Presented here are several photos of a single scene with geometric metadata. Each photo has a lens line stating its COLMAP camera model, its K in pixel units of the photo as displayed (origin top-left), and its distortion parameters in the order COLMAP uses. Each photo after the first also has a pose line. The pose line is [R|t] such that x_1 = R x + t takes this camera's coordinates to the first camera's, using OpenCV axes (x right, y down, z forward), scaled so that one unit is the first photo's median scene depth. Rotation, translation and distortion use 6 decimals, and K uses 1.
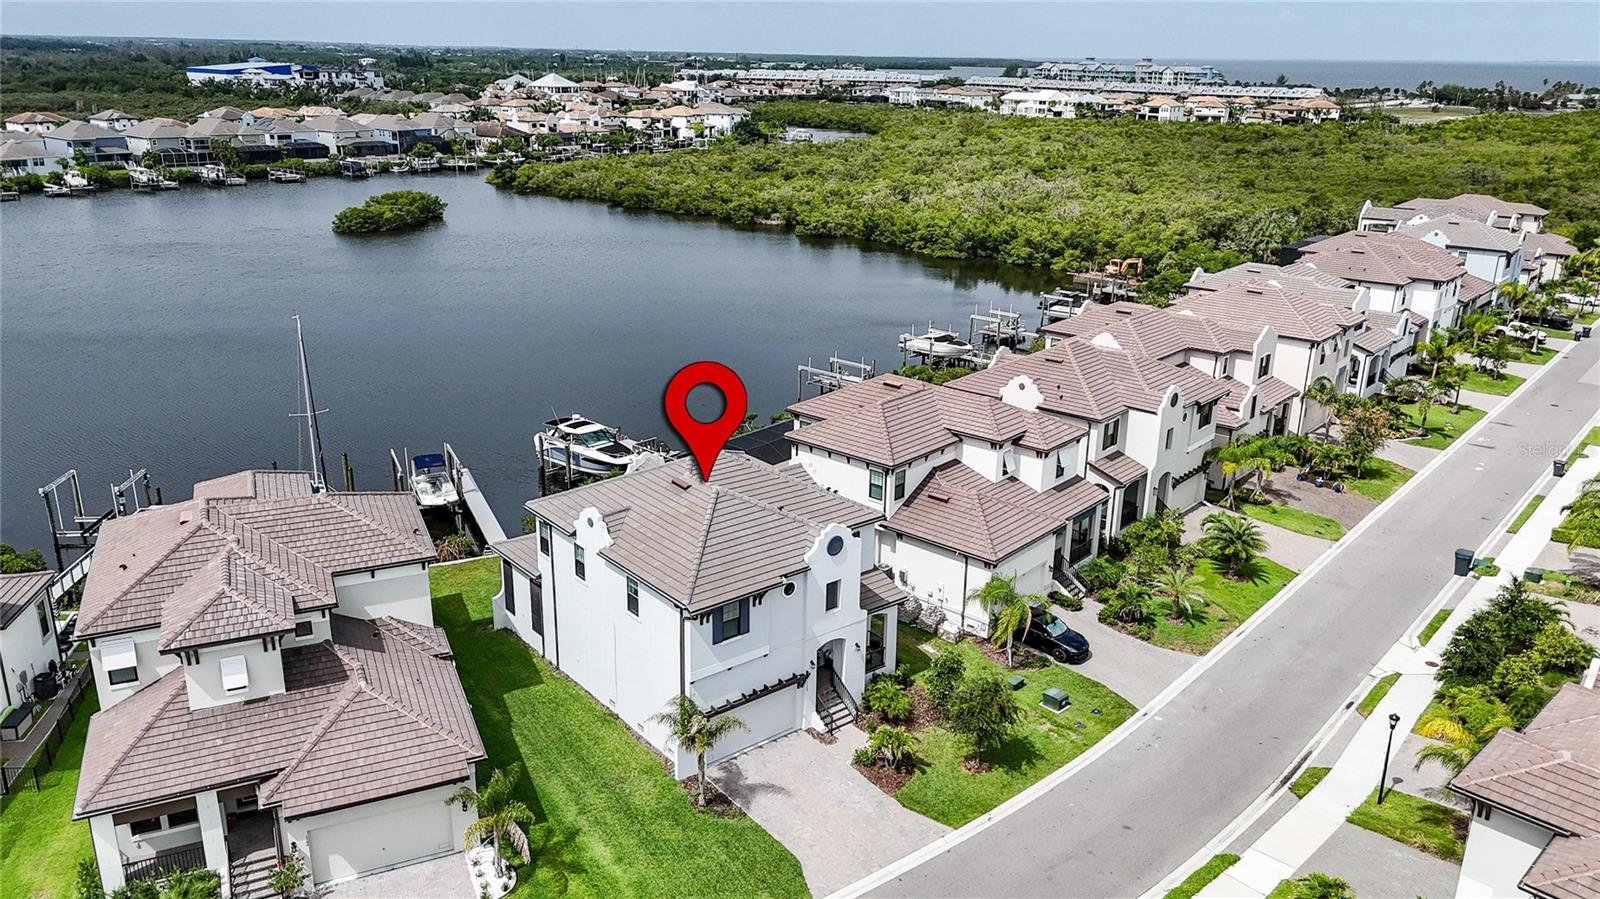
lens RADIAL K [[1180.6, 0, 800.0], [0, 1180.6, 449.5], [0, 0, 1]] dist [0.075228, -0.072842]
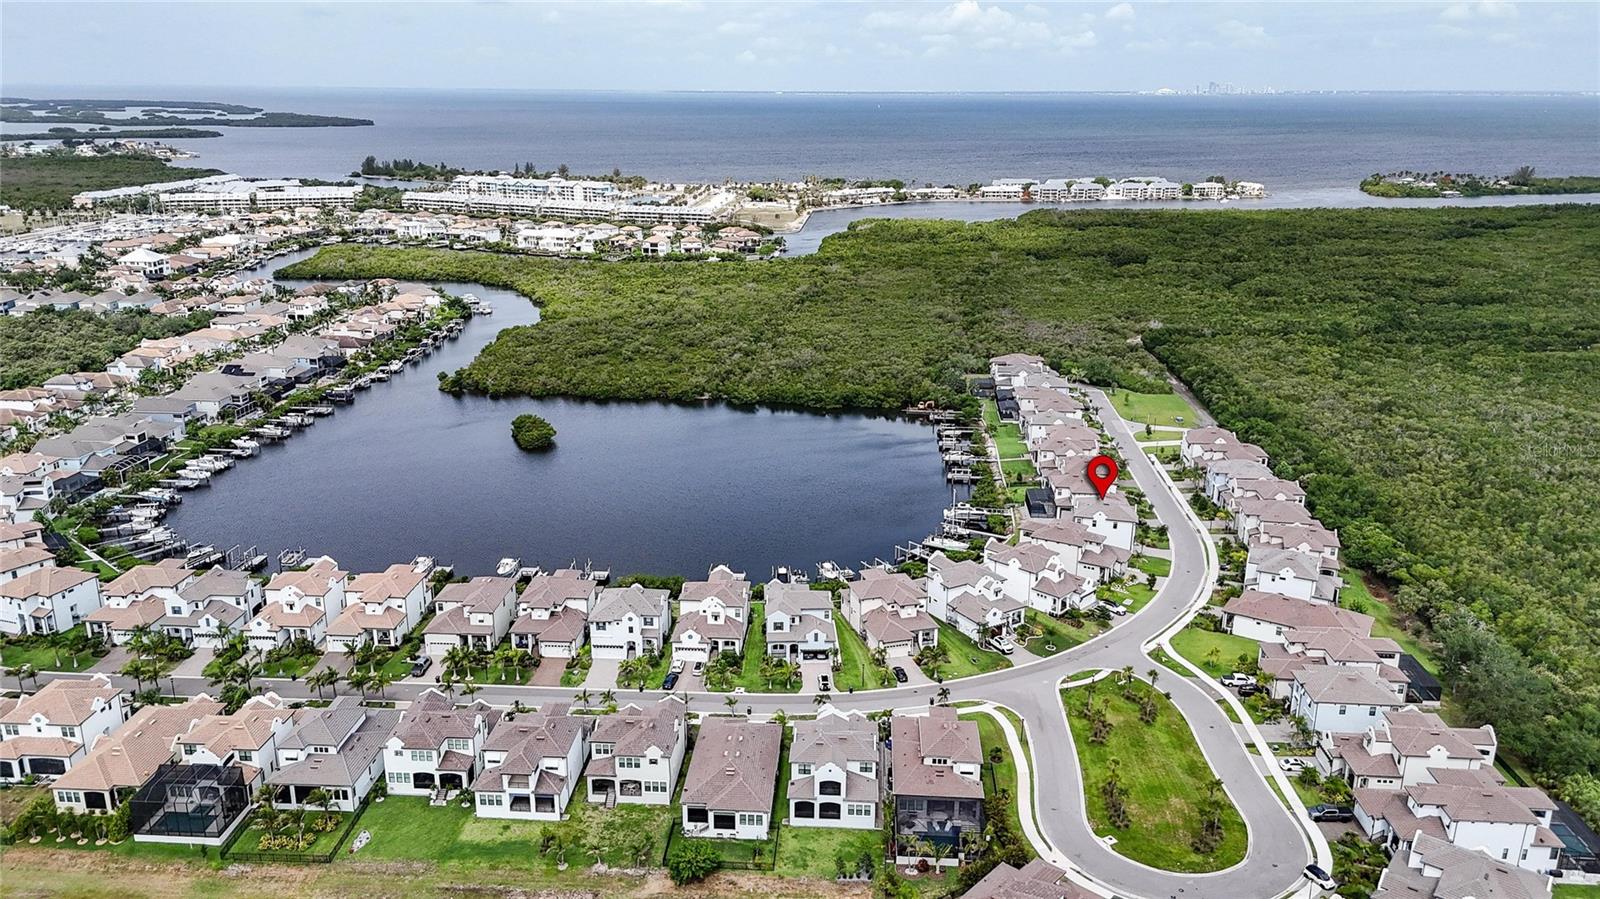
lens RADIAL K [[1180.6, 0, 800.0], [0, 1180.6, 449.5], [0, 0, 1]] dist [0.075228, -0.072842]
pose [[0.804901, -0.186173, 0.563449, -0.887924], [0.196471, 0.979566, 0.043000, -0.150911], [-0.559941, 0.076090, 0.825031, -0.556032]]
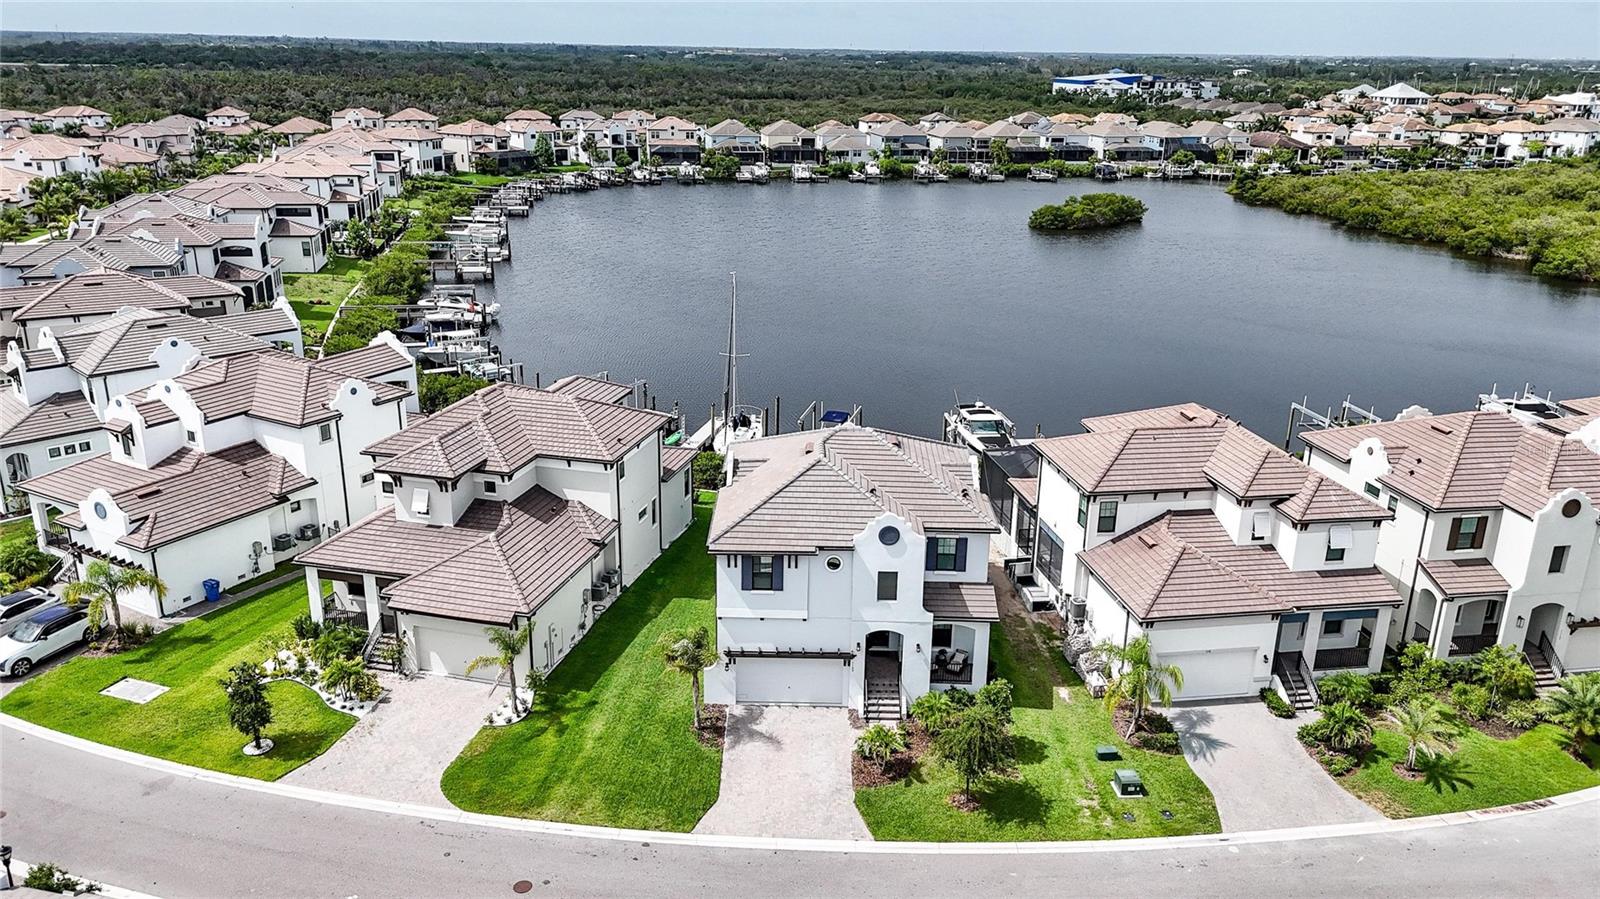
lens RADIAL K [[1180.6, 0, 800.0], [0, 1180.6, 449.5], [0, 0, 1]] dist [0.075228, -0.072842]
pose [[0.770218, 0.201003, -0.605279, 0.120167], [-0.206611, 0.976497, 0.061365, -0.007410], [0.603387, 0.077792, 0.793645, 0.034554]]
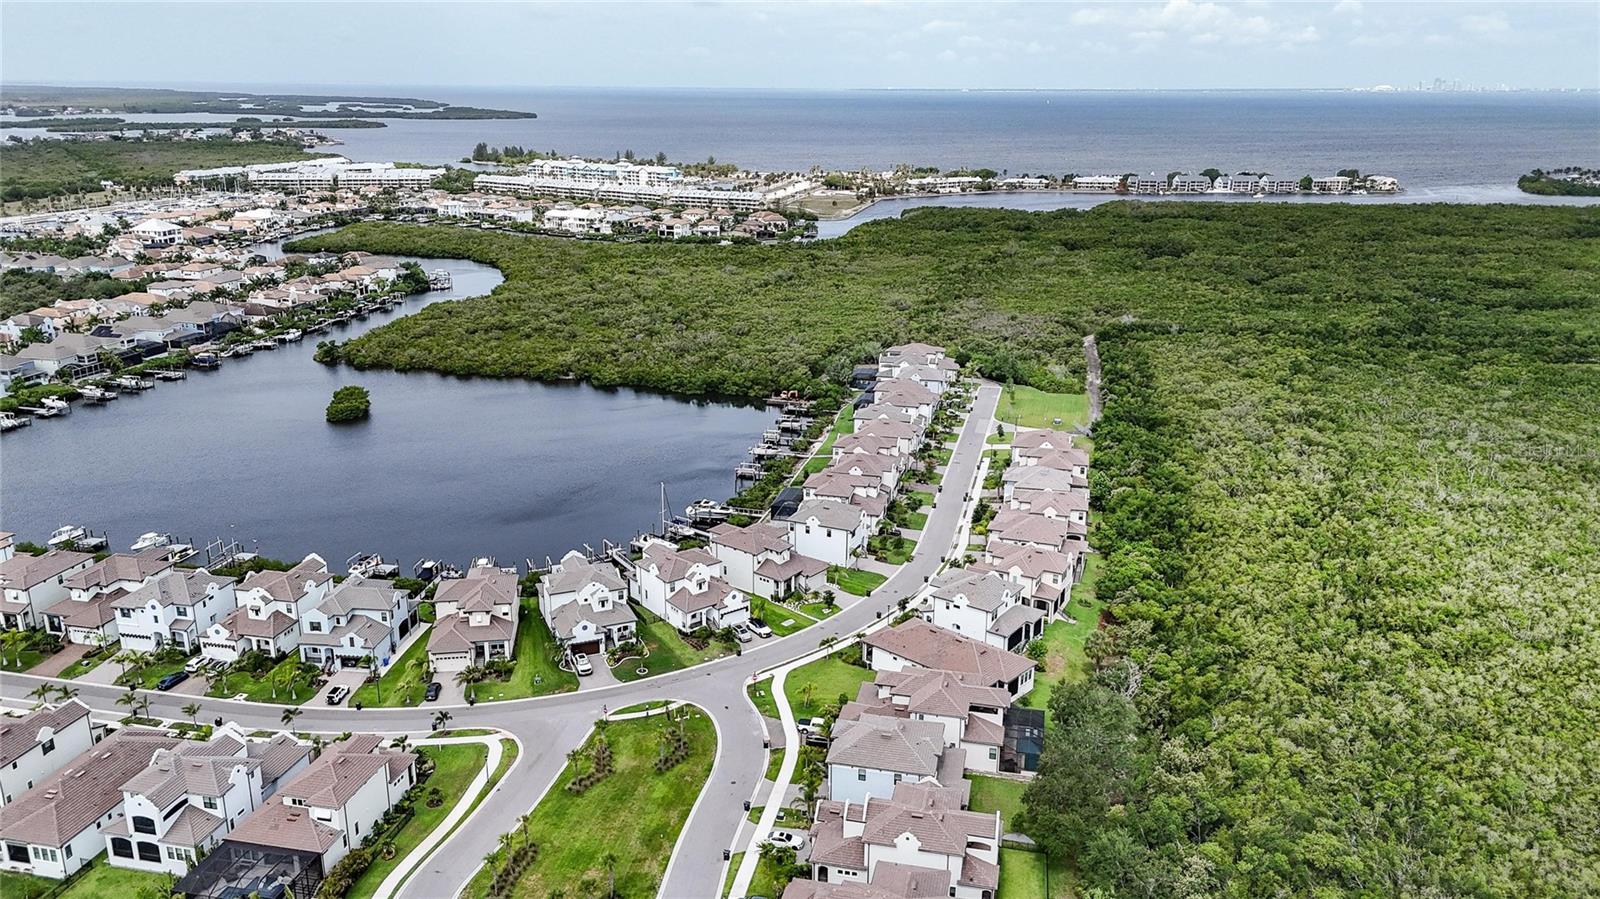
lens RADIAL K [[1180.6, 0, 800.0], [0, 1180.6, 449.5], [0, 0, 1]] dist [0.075228, -0.072842]
pose [[0.887180, -0.147003, 0.437381, -0.458769], [0.154988, 0.987759, 0.017608, -0.061598], [-0.434615, 0.052167, 0.899104, -0.645426]]
